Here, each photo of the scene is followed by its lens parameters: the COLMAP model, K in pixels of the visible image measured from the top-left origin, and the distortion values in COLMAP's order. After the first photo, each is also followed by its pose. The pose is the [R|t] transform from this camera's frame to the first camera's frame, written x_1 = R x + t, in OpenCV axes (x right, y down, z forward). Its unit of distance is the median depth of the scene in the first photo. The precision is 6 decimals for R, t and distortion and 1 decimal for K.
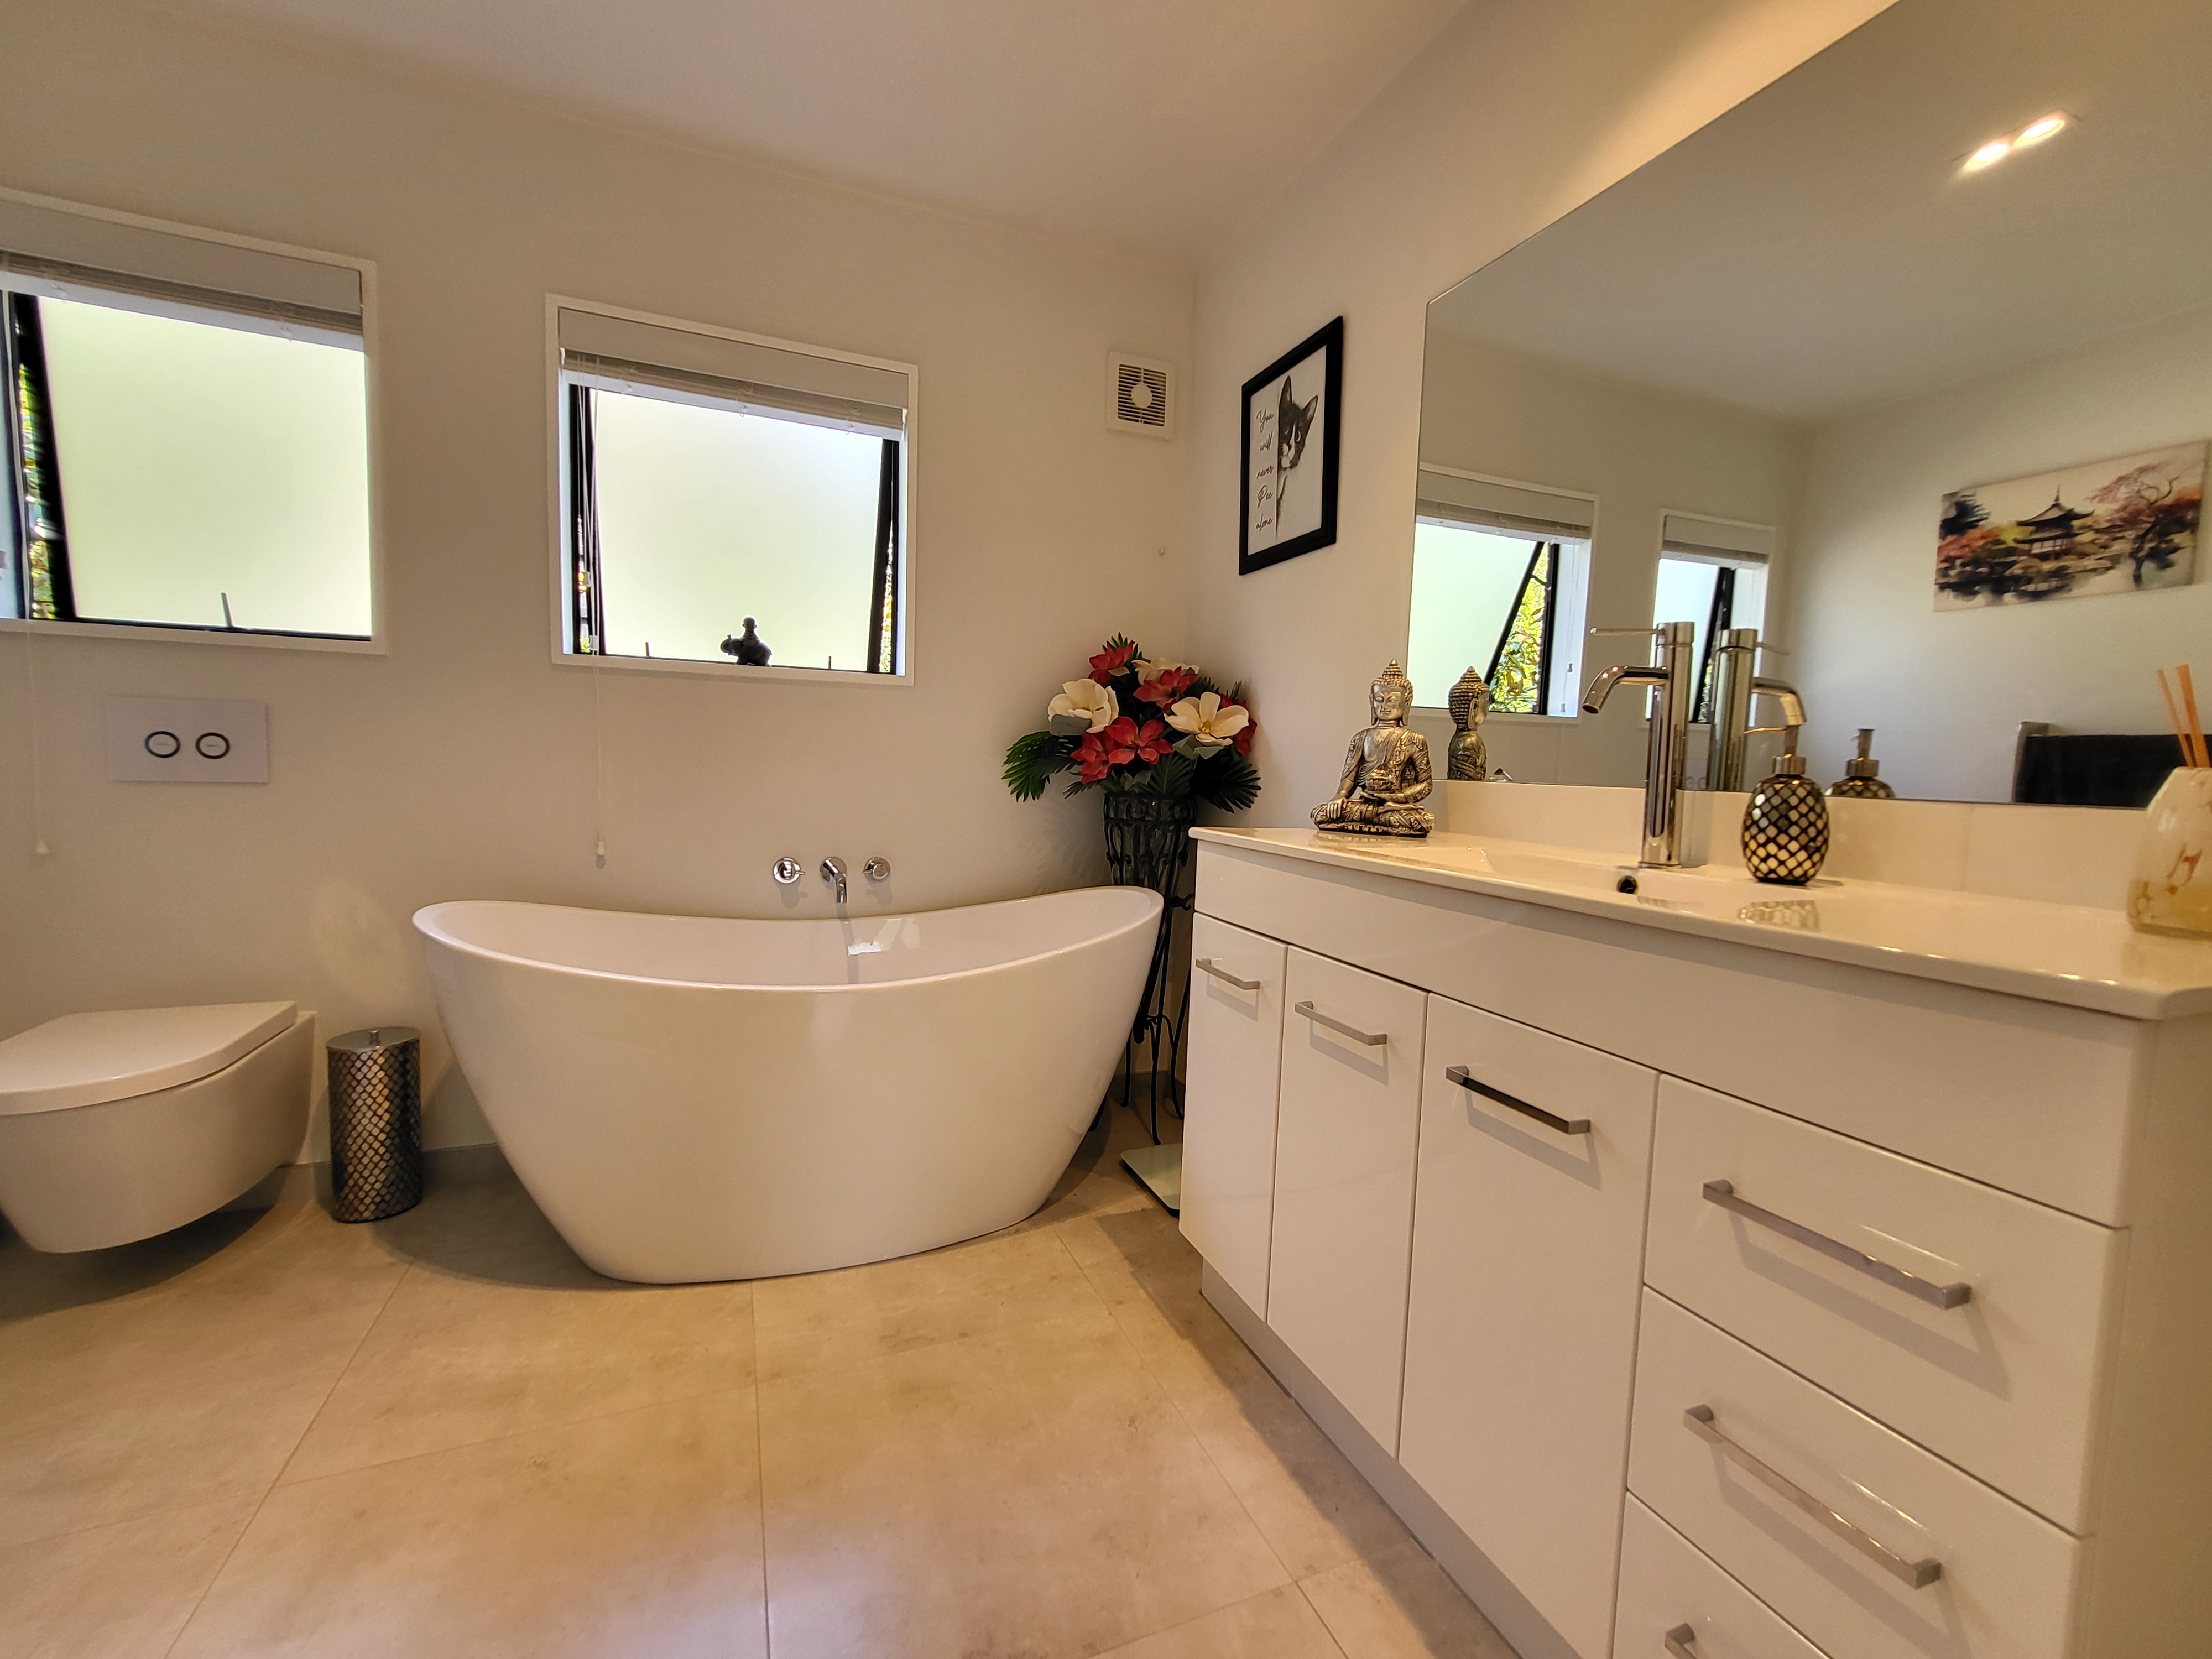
lens RADIAL K [[879.4, 0, 1107.0], [0, 879.4, 832.5], [0, 0, 1]] dist [0.003370, -0.000622]
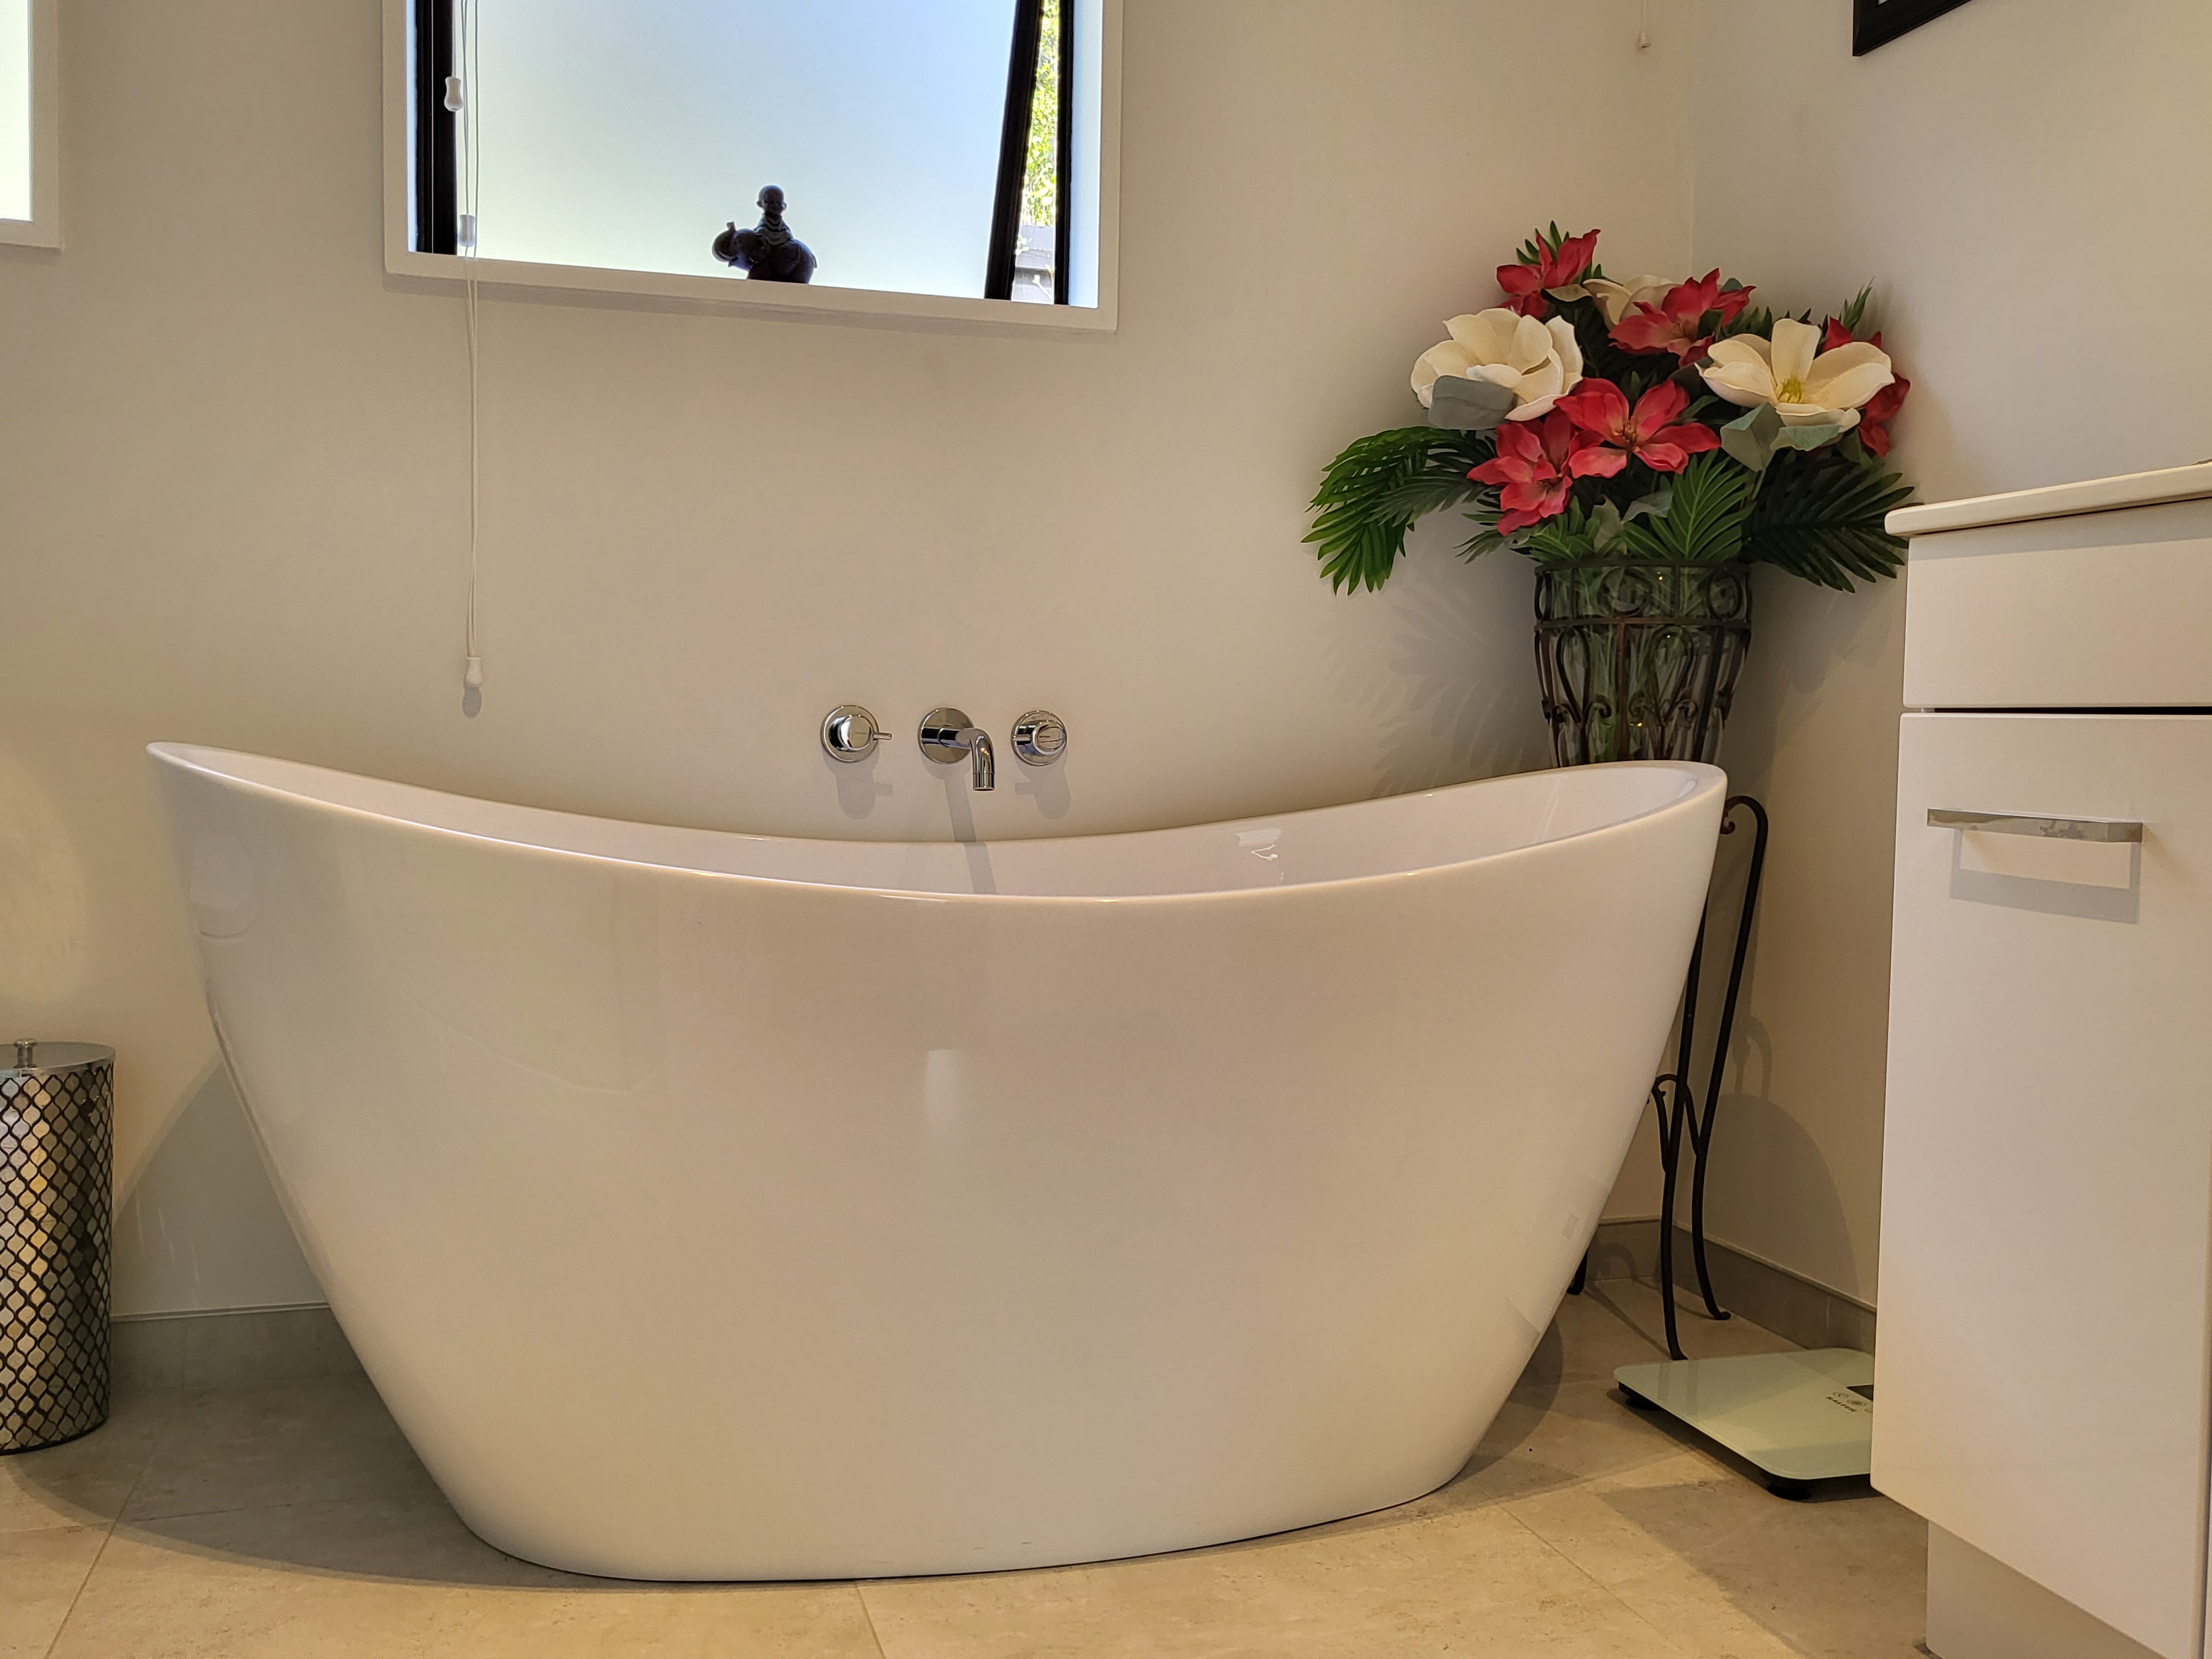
lens RADIAL K [[1833.2, 0, 1106.4], [0, 1833.2, 823.6], [0, 0, 1]] dist [-0.007736, 0.027492]
pose [[0.995910, -0.009686, -0.089833, -0.147977], [0.006223, 0.999229, -0.038755, 0.128555], [0.090139, 0.038038, 0.995203, 0.070383]]
